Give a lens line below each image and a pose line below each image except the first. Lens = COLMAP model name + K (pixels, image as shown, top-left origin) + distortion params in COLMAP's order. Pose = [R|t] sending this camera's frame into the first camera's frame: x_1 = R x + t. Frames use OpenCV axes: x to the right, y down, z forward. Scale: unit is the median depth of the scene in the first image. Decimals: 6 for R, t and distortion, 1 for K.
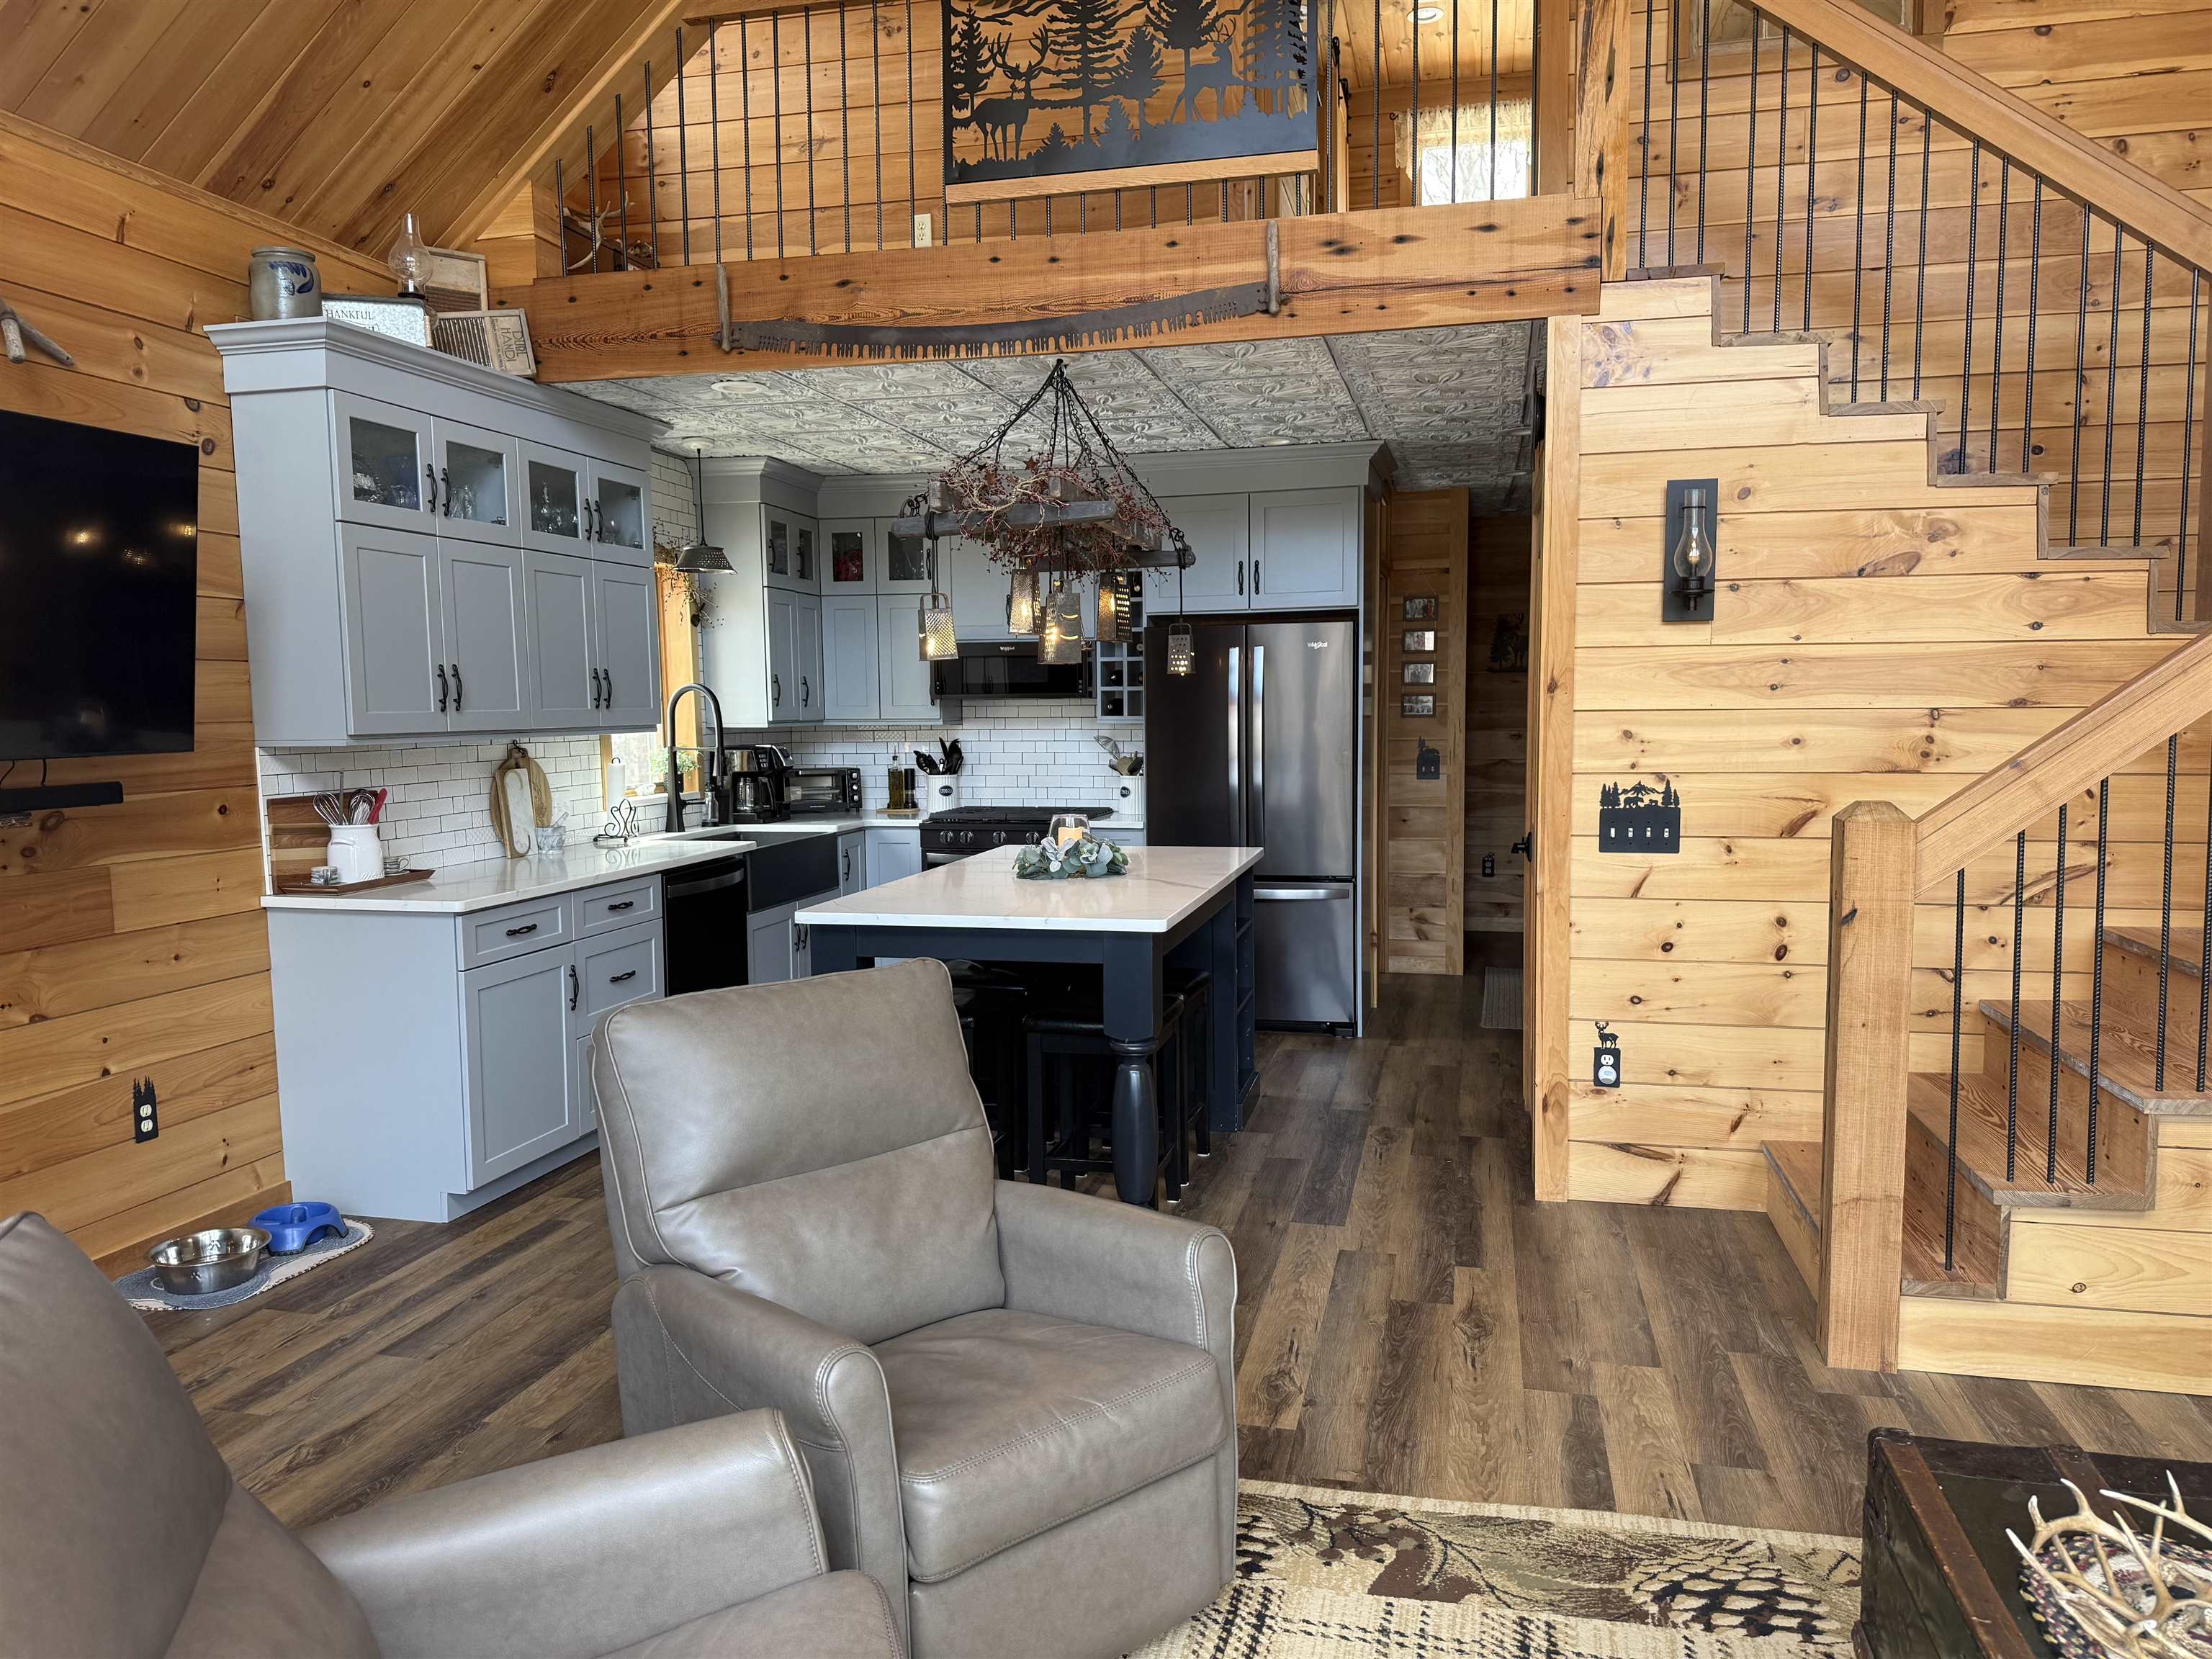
lens RADIAL K [[1522.0, 0, 1128.7], [0, 1522.0, 845.1], [0, 0, 1]] dist [0.007788, -0.008203]
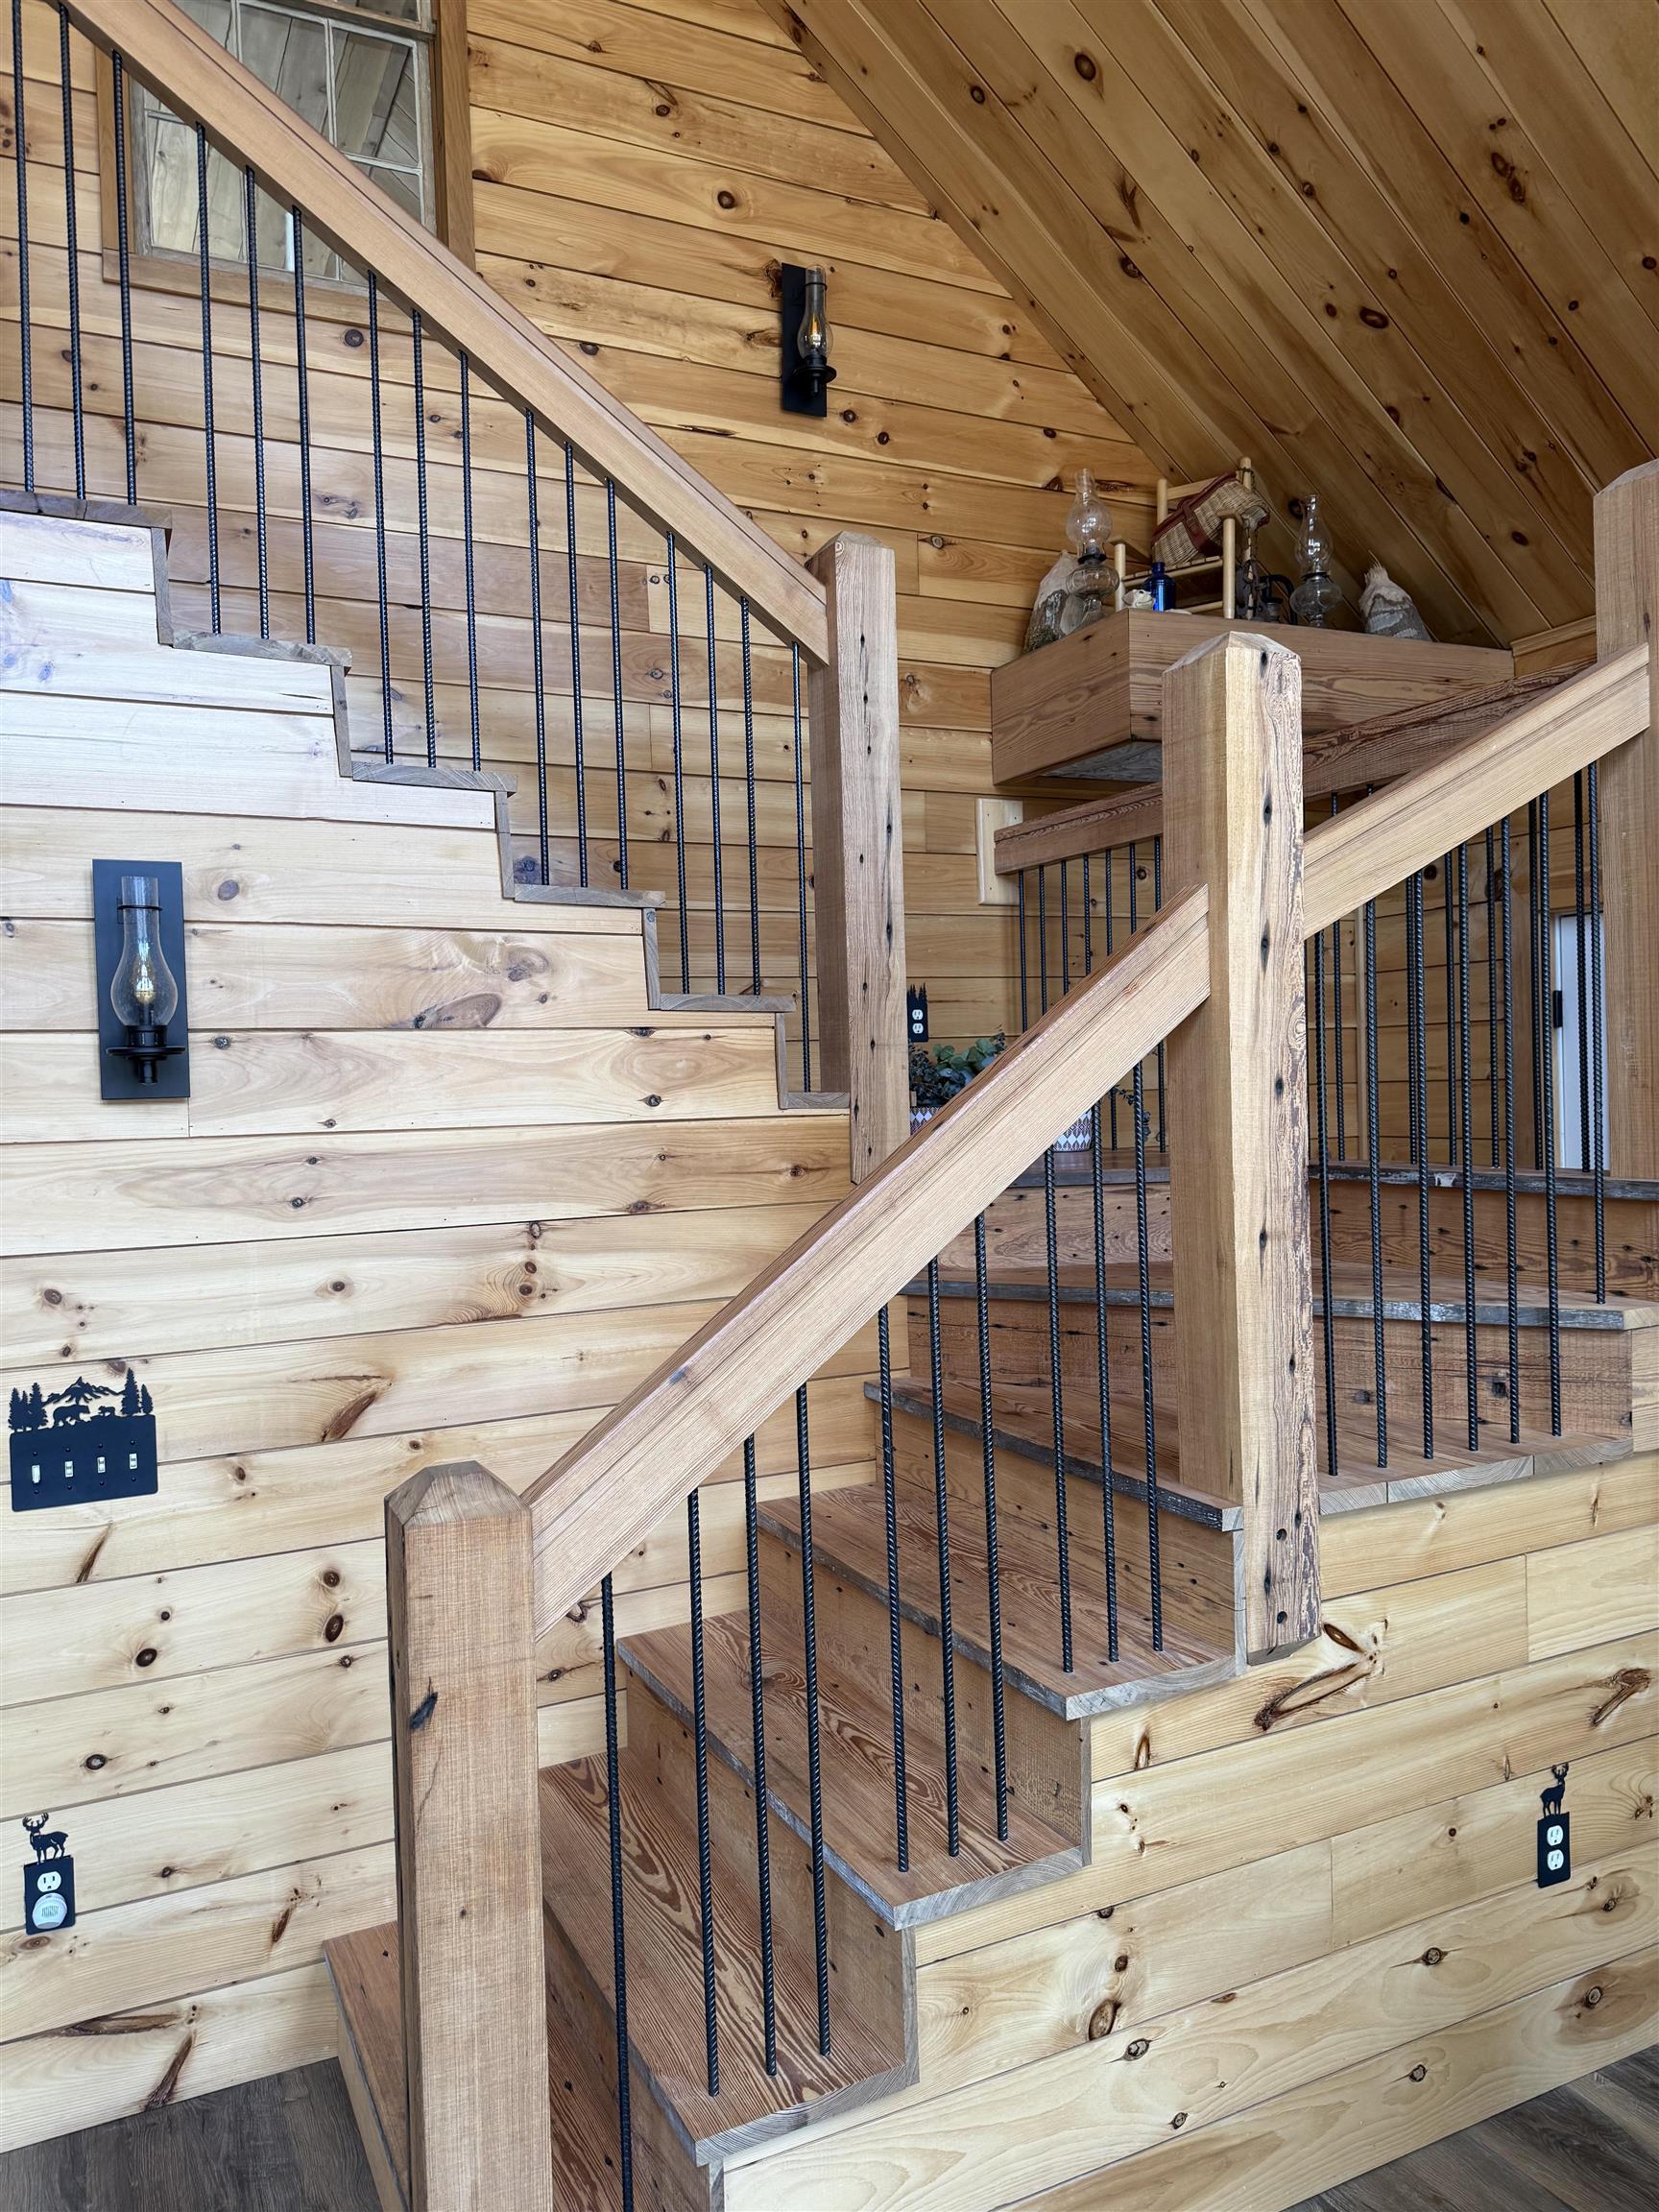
lens RADIAL K [[1538.9, 0, 829.5], [0, 1538.9, 1106.0], [0, 0, 1]] dist [0.076303, -0.098971]
pose [[0.771877, -0.021884, 0.635395, 0.190937], [0.079490, 0.994887, -0.062298, -0.086560], [-0.630783, 0.098594, 0.769670, 0.375426]]
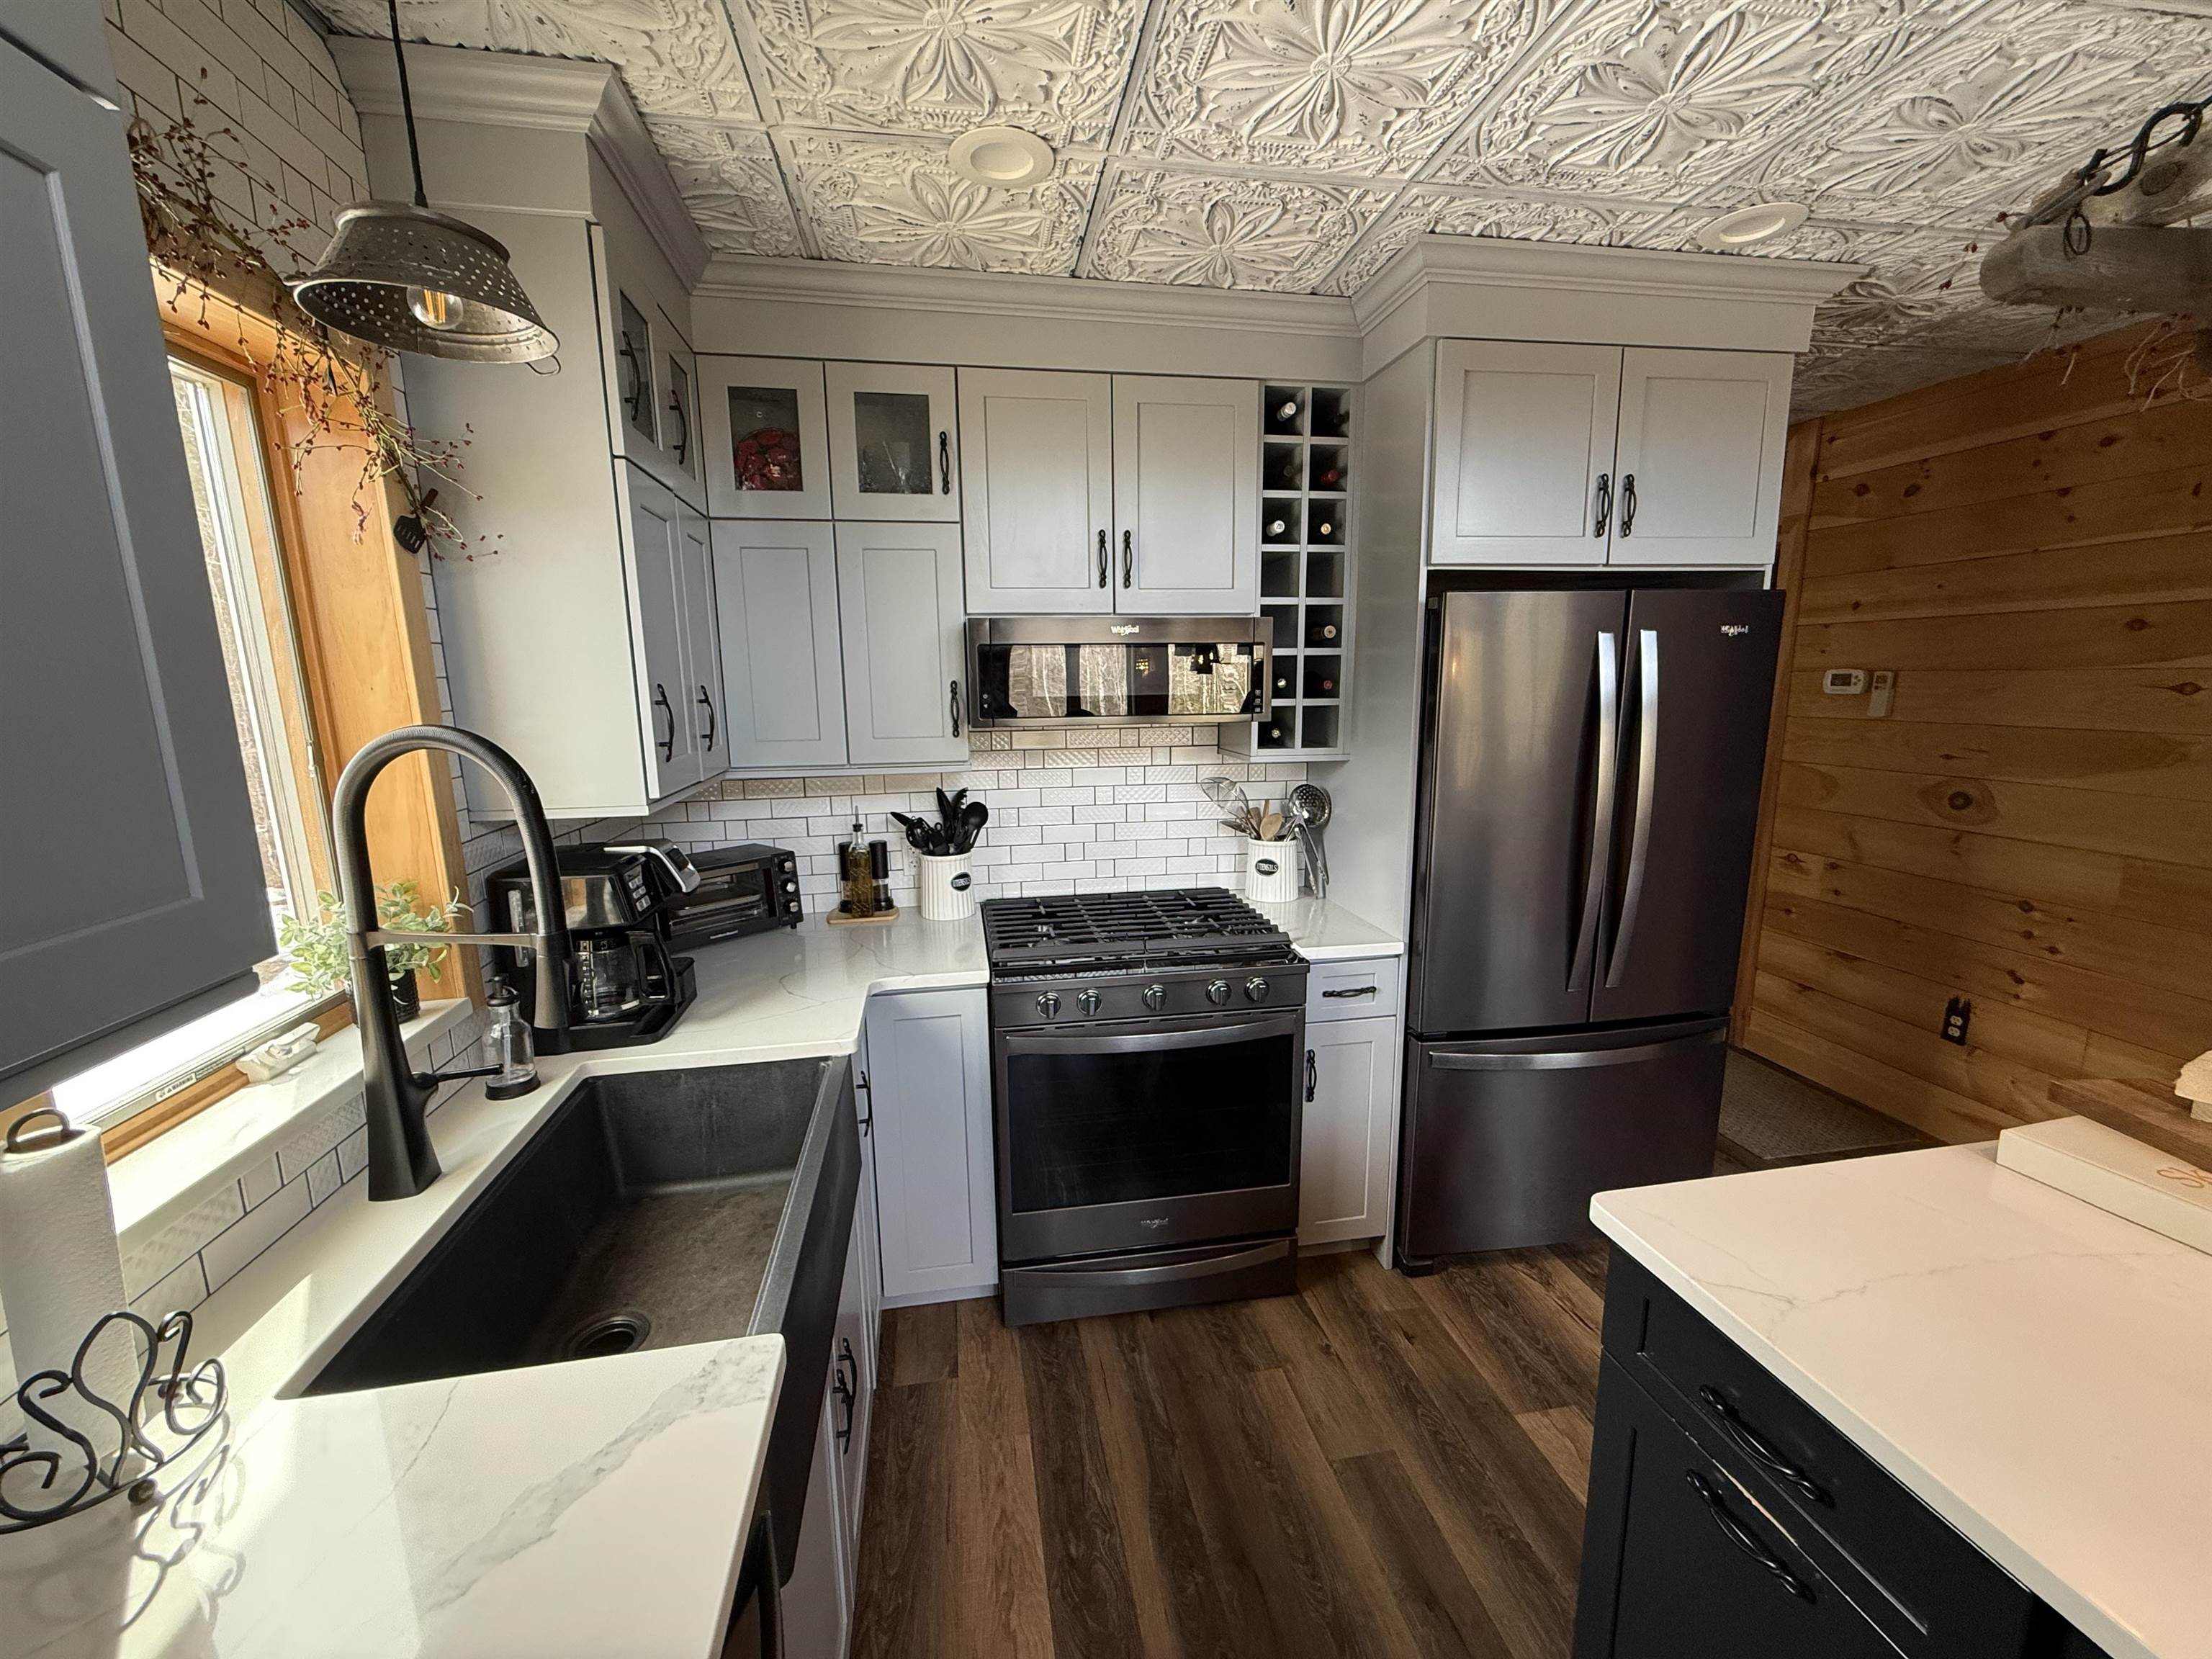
lens RADIAL K [[861.4, 0, 1087.3], [0, 861.4, 825.0], [0, 0, 1]] dist [-0.001298, 0.000018]
pose [[0.922184, -0.068384, 0.380658, -0.350986], [0.042069, 0.996140, 0.077036, -0.141632], [-0.384456, -0.055028, 0.921502, 1.202698]]
